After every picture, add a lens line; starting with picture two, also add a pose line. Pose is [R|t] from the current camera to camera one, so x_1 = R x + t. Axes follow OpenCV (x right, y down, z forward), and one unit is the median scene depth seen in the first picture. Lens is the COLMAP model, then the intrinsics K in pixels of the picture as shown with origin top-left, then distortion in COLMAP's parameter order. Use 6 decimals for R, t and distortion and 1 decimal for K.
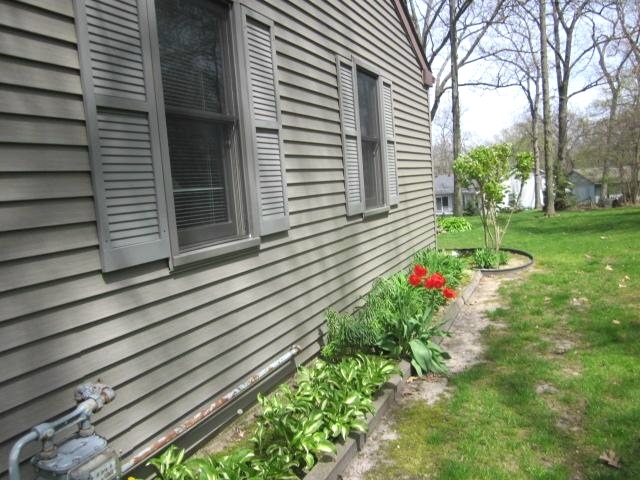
lens RADIAL K [[531.8, 0, 320.8], [0, 531.8, 239.9], [0, 0, 1]] dist [-0.042930, 0.032104]
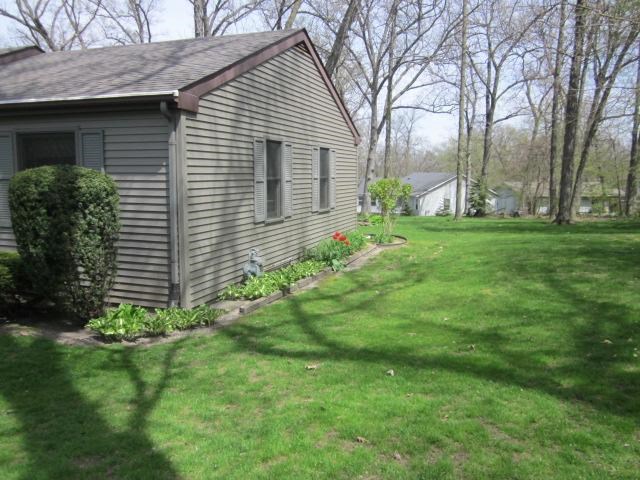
lens RADIAL K [[531.8, 0, 320.1], [0, 531.8, 240.2], [0, 0, 1]] dist [-0.042930, 0.032104]
pose [[0.993402, 0.068743, 0.091804, -0.018442], [-0.070333, 0.997423, 0.014198, 0.006907], [-0.090591, -0.020562, 0.995676, -0.206554]]
